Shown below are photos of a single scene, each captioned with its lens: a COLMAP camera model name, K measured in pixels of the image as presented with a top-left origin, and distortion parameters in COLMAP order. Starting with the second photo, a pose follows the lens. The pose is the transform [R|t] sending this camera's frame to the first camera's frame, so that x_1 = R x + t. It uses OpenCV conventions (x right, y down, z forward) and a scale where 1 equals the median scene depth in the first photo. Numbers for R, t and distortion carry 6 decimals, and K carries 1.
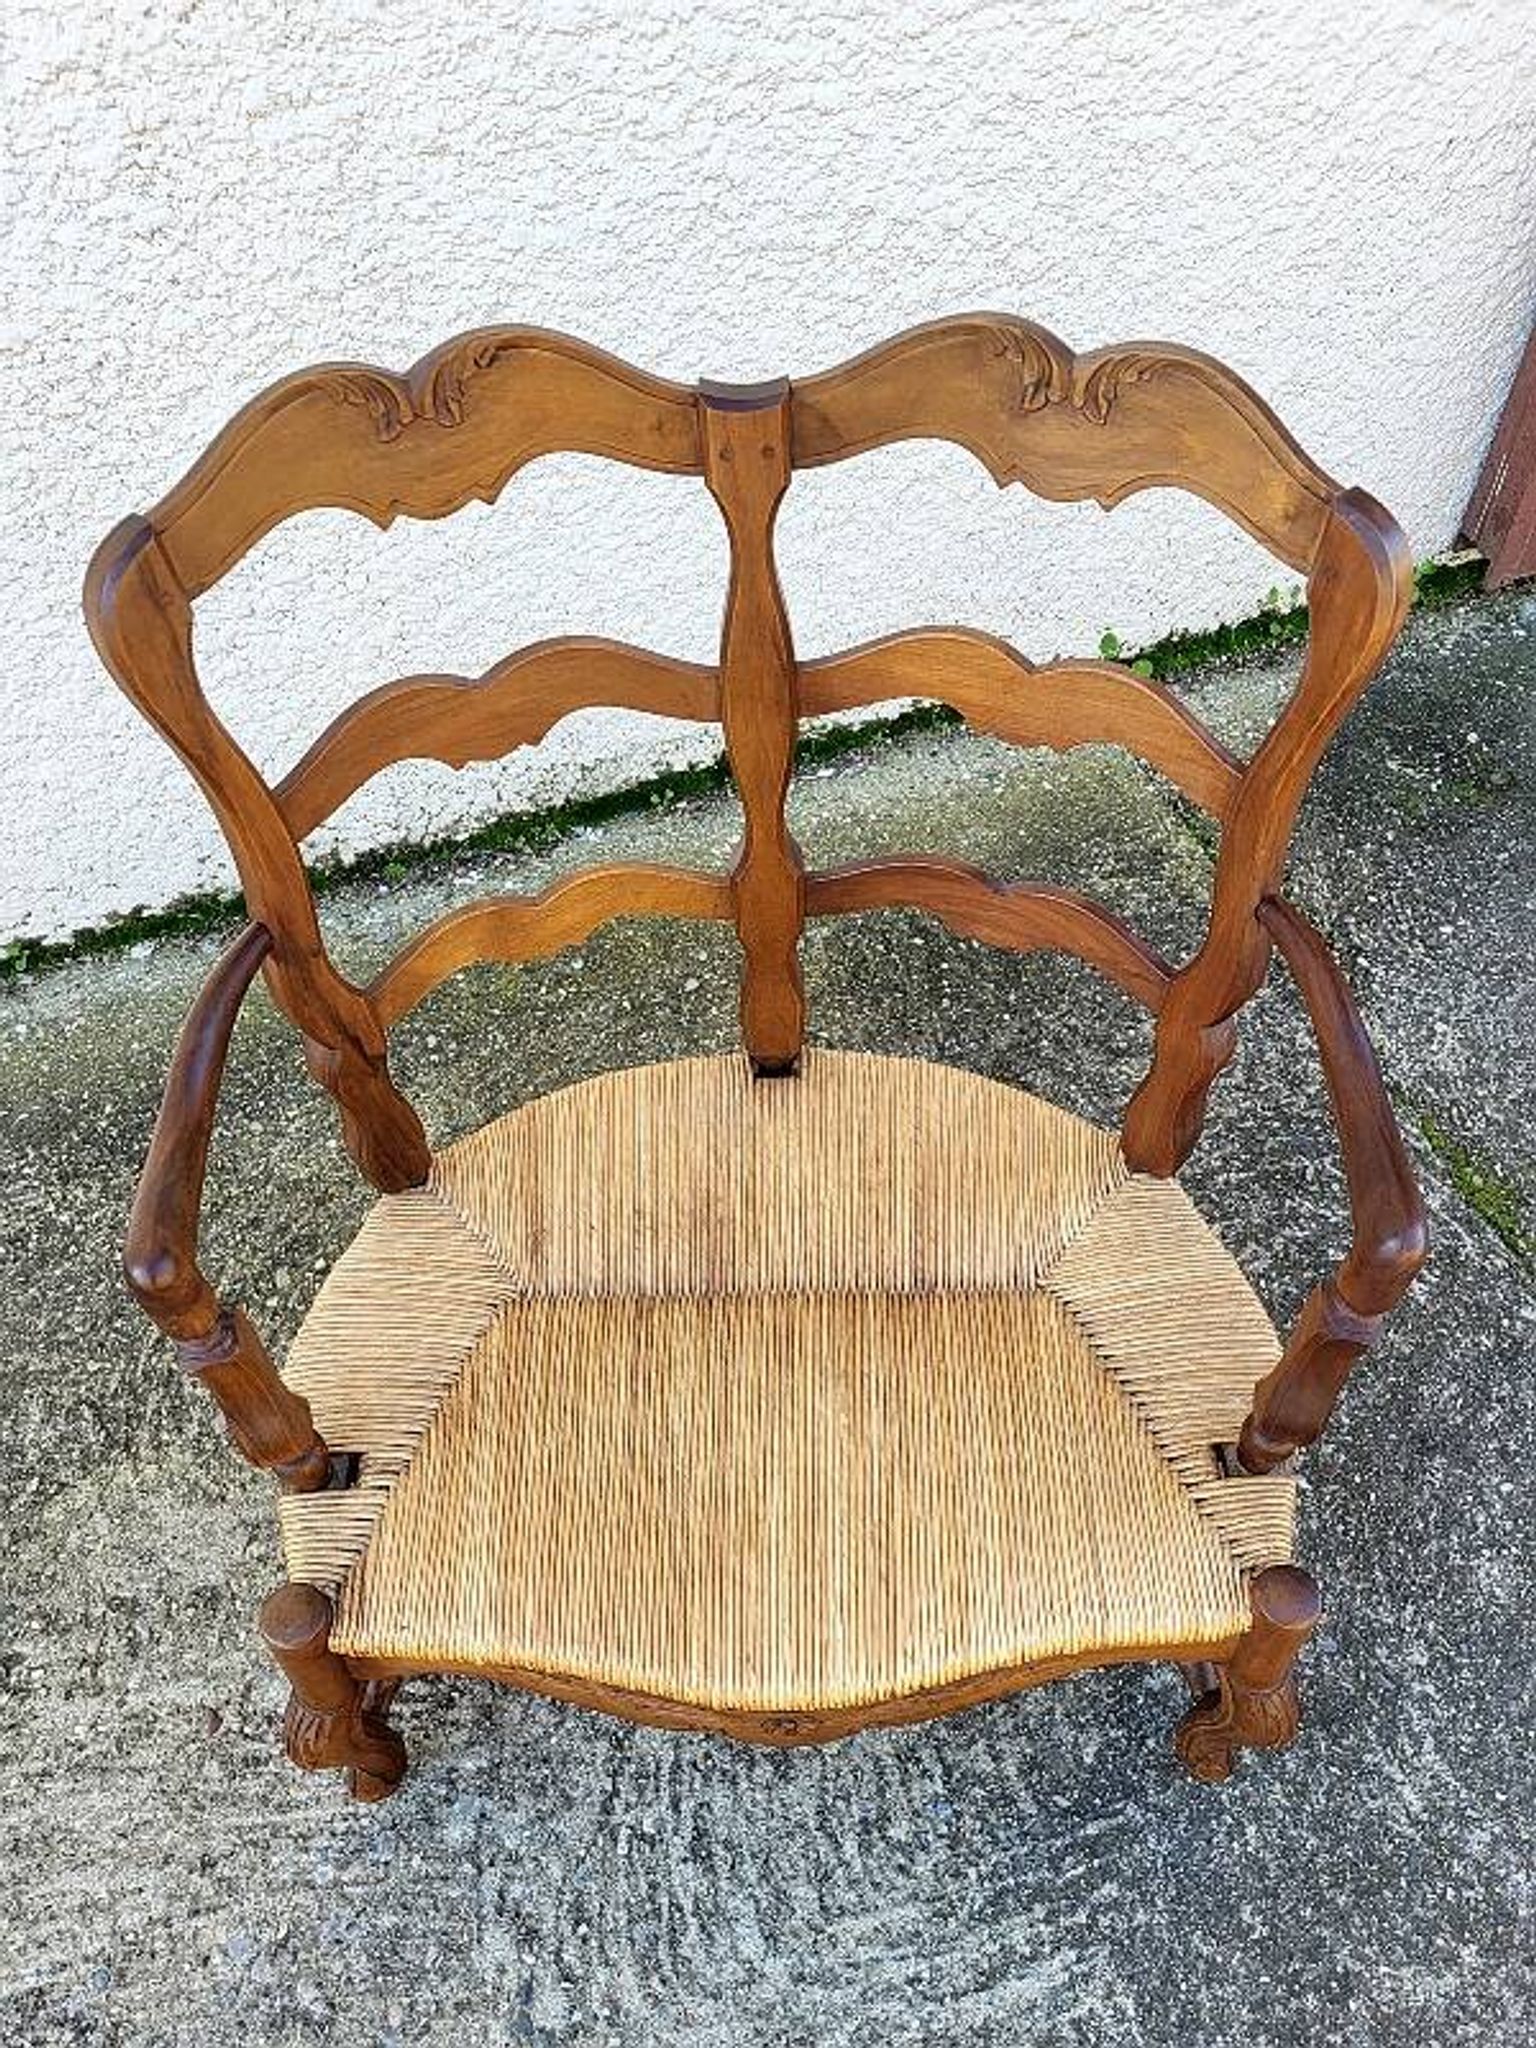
lens RADIAL K [[1664.6, 0, 780.7], [0, 1664.6, 1051.9], [0, 0, 1]] dist [0.046709, -0.026229]
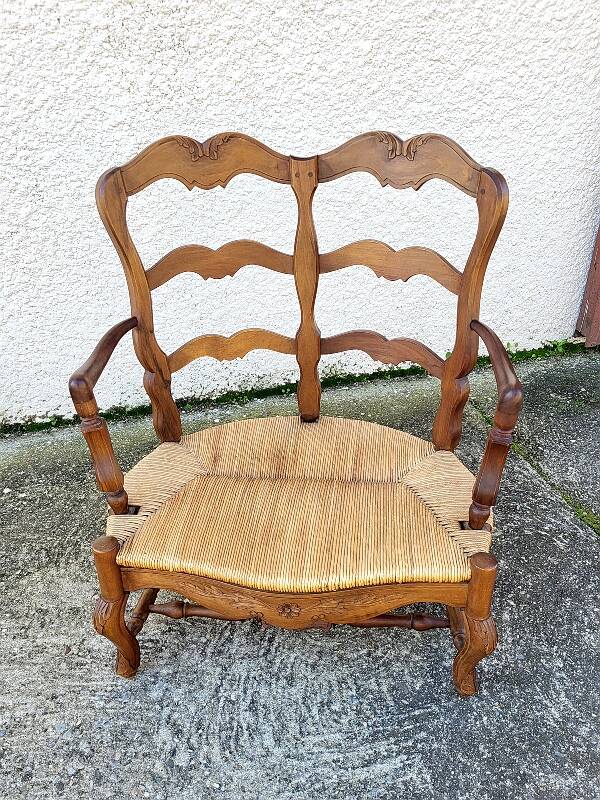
lens RADIAL K [[650.2, 0, 310.8], [0, 650.2, 414.1], [0, 0, 1]] dist [0.046709, -0.026229]
pose [[0.996072, 0.047344, -0.074830, 0.084682], [-0.069727, 0.940255, -0.333256, 0.382601], [0.054581, 0.337165, 0.939862, -0.022082]]
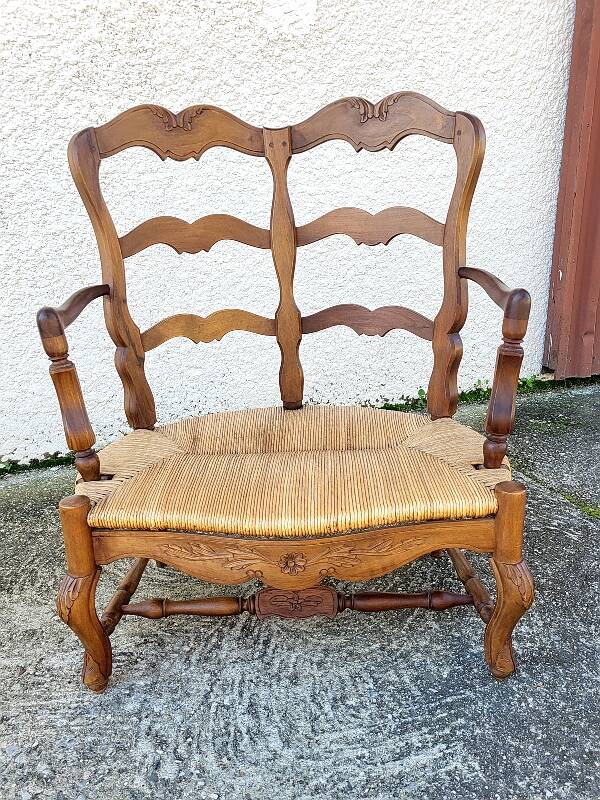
lens RADIAL K [[650.2, 0, 299.2], [0, 650.2, 406.8], [0, 0, 1]] dist [0.046709, -0.026229]
pose [[0.999512, -0.018695, -0.025037, 0.033816], [0.002486, 0.846311, -0.532683, 0.577970], [0.031148, 0.532361, 0.845944, 0.153128]]
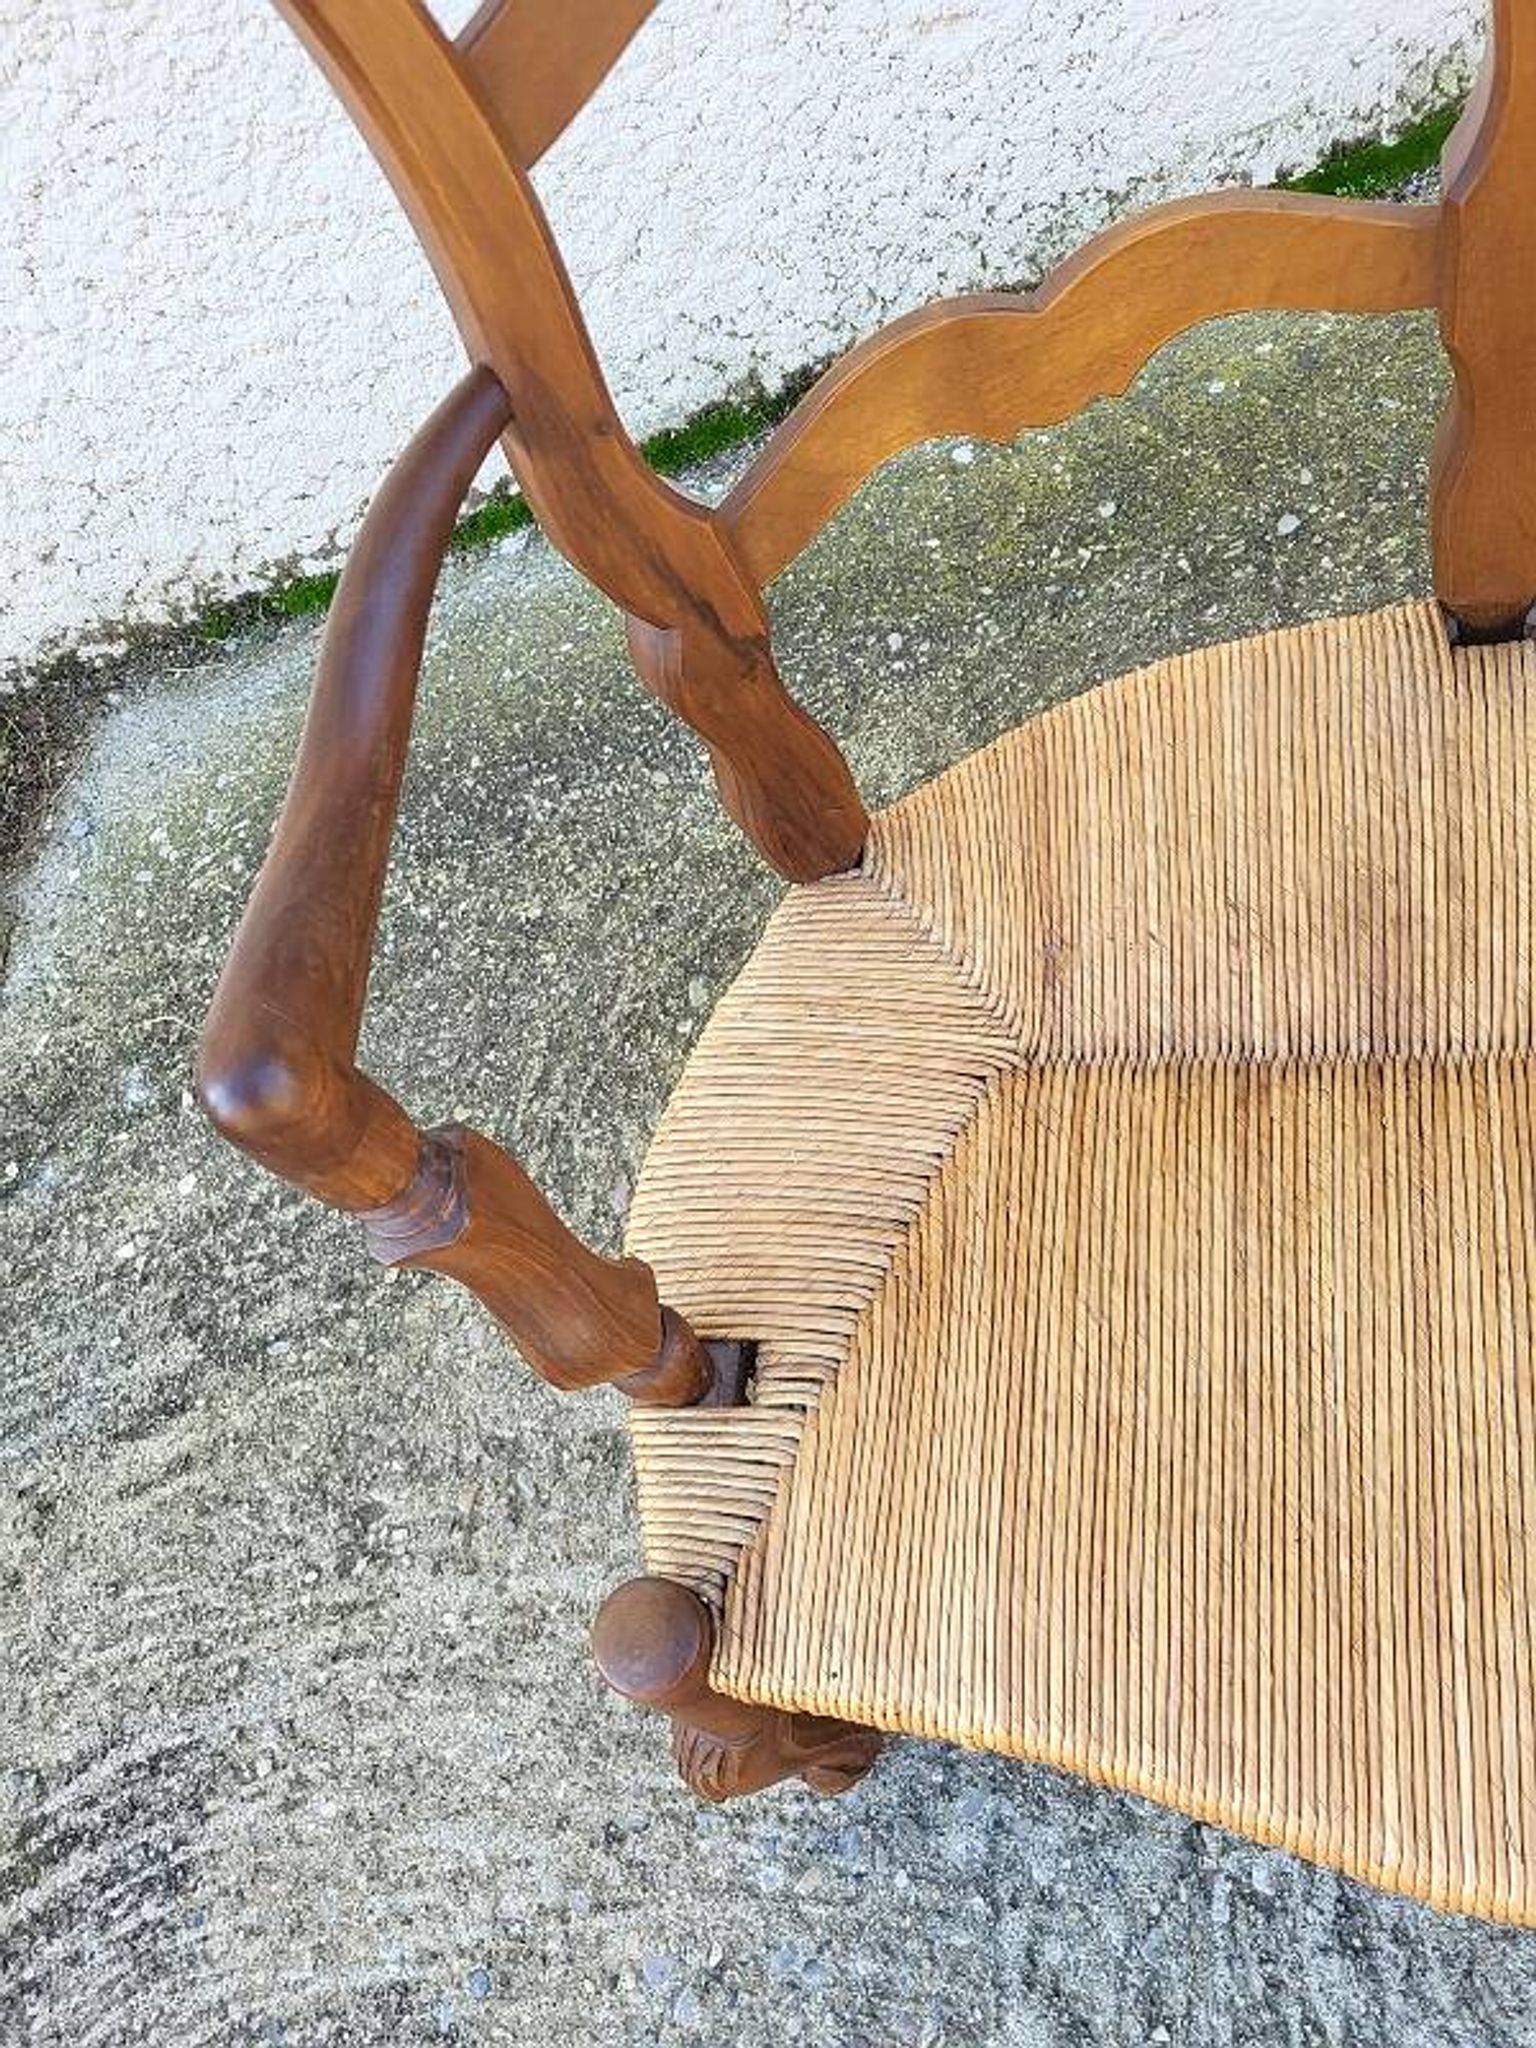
lens RADIAL K [[1664.6, 0, 810.4], [0, 1664.6, 1050.7], [0, 0, 1]] dist [0.046709, -0.026229]
pose [[0.957774, 0.005179, -0.287474, -0.060778], [0.055682, 0.977568, 0.203127, 0.022901], [0.282077, -0.210557, 0.936001, 0.431214]]
